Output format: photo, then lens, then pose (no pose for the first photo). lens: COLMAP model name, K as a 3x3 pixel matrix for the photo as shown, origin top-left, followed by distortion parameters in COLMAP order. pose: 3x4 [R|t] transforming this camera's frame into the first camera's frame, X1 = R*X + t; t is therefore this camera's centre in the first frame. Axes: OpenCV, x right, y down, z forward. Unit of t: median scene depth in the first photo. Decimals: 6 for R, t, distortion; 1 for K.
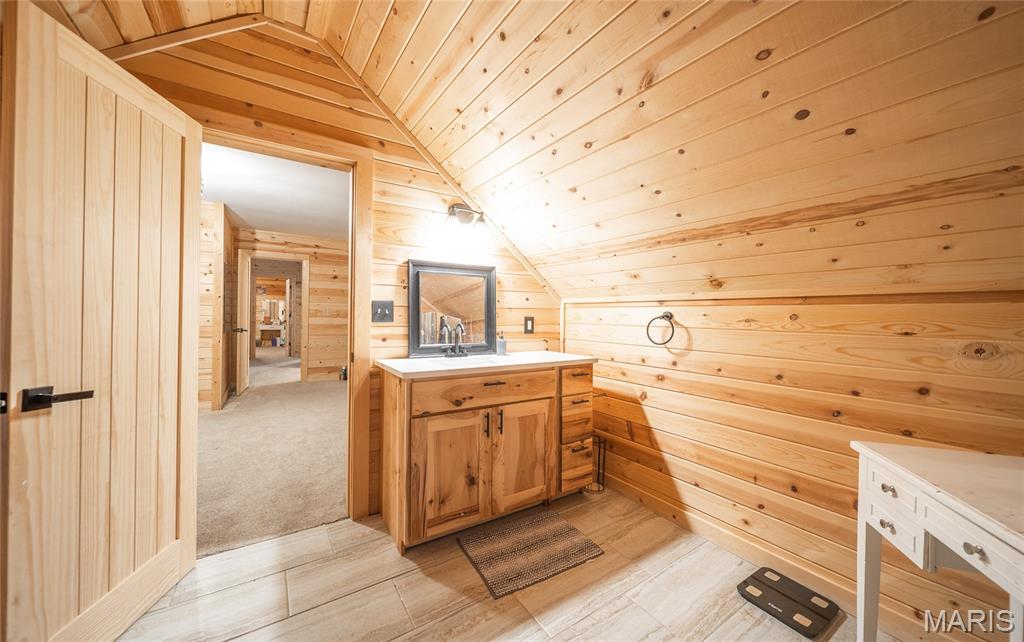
lens RADIAL K [[362.0, 0, 506.8], [0, 362.0, 316.1], [0, 0, 1]] dist [0.001162, 0.000111]
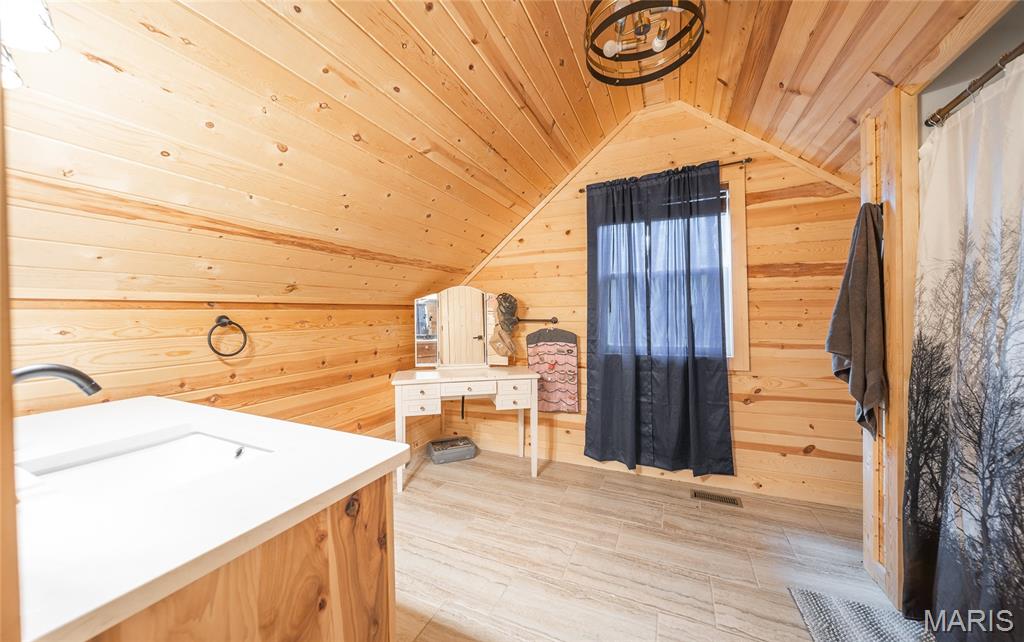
lens RADIAL K [[362.0, 0, 503.4], [0, 362.0, 315.5], [0, 0, 1]] dist [0.001162, 0.000111]
pose [[-0.513389, -0.008408, 0.858115, -0.746498], [0.016482, 0.999671, 0.019656, -0.023756], [-0.857998, 0.024234, -0.513081, 1.112733]]
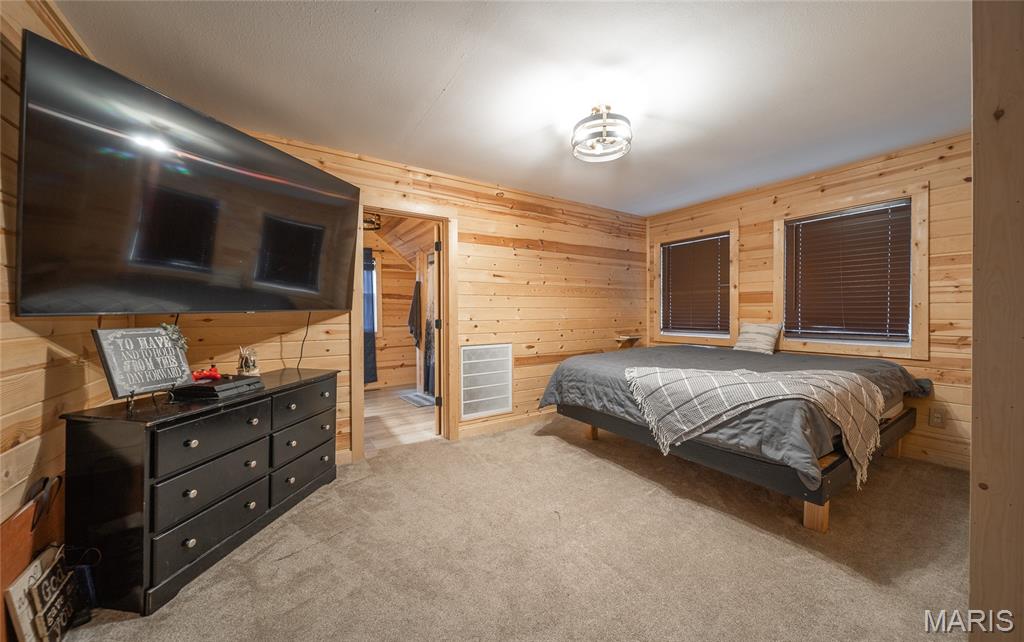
lens RADIAL K [[362.0, 0, 509.8], [0, 362.0, 314.3], [0, 0, 1]] dist [0.001162, 0.000111]
pose [[-0.999883, -0.008872, 0.012449, -1.038137], [-0.008731, 0.999898, 0.011347, -0.026636], [-0.012548, 0.011237, -0.999858, 2.148202]]
